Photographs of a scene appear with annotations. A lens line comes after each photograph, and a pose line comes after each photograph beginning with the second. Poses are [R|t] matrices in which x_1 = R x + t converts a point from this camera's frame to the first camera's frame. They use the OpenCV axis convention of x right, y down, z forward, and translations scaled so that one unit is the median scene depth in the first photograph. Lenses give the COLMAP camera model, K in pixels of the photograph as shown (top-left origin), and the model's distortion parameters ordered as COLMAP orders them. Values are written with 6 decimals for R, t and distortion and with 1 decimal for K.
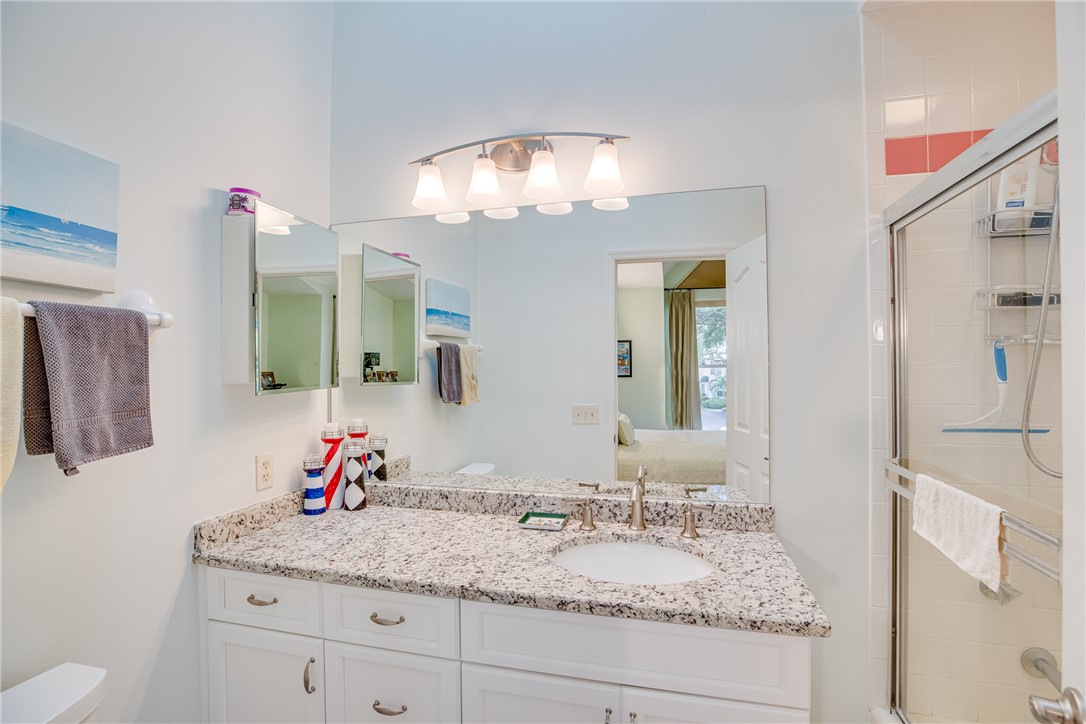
lens RADIAL K [[499.4, 0, 544.5], [0, 499.4, 361.7], [0, 0, 1]] dist [-0.046722, 0.014698]
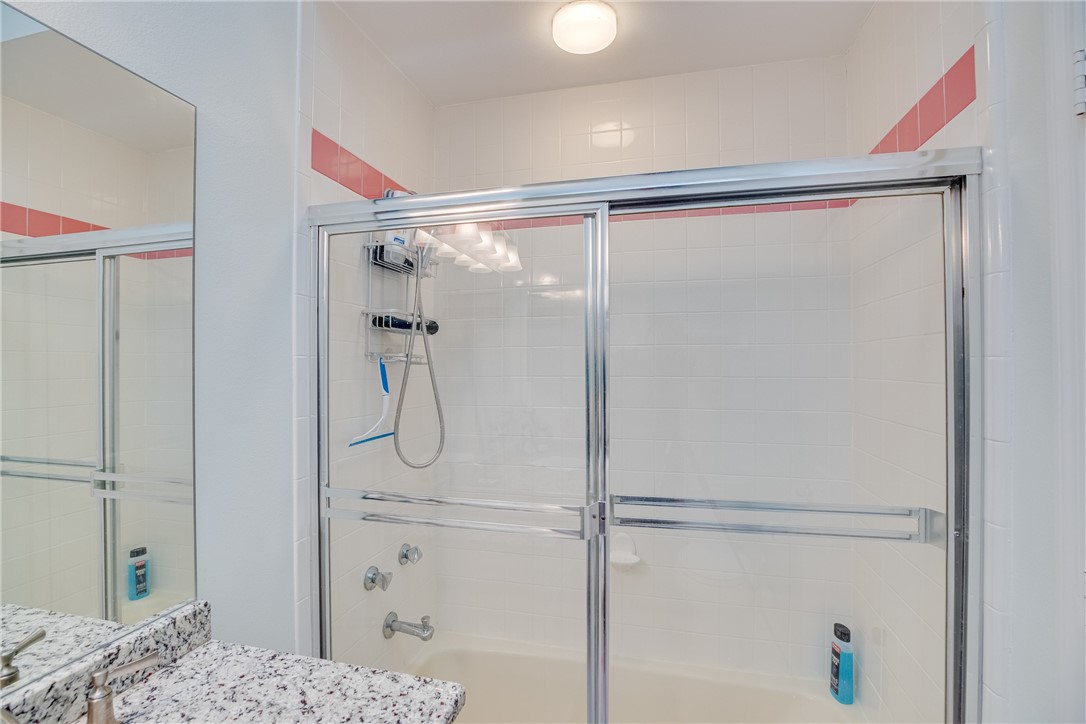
lens RADIAL K [[499.4, 0, 544.5], [0, 499.4, 361.7], [0, 0, 1]] dist [-0.046722, 0.014698]
pose [[-0.002752, 0.011136, 0.999934, -0.205717], [-0.004002, 0.999930, -0.011147, -0.021009], [-0.999988, -0.004032, -0.002707, 0.599262]]
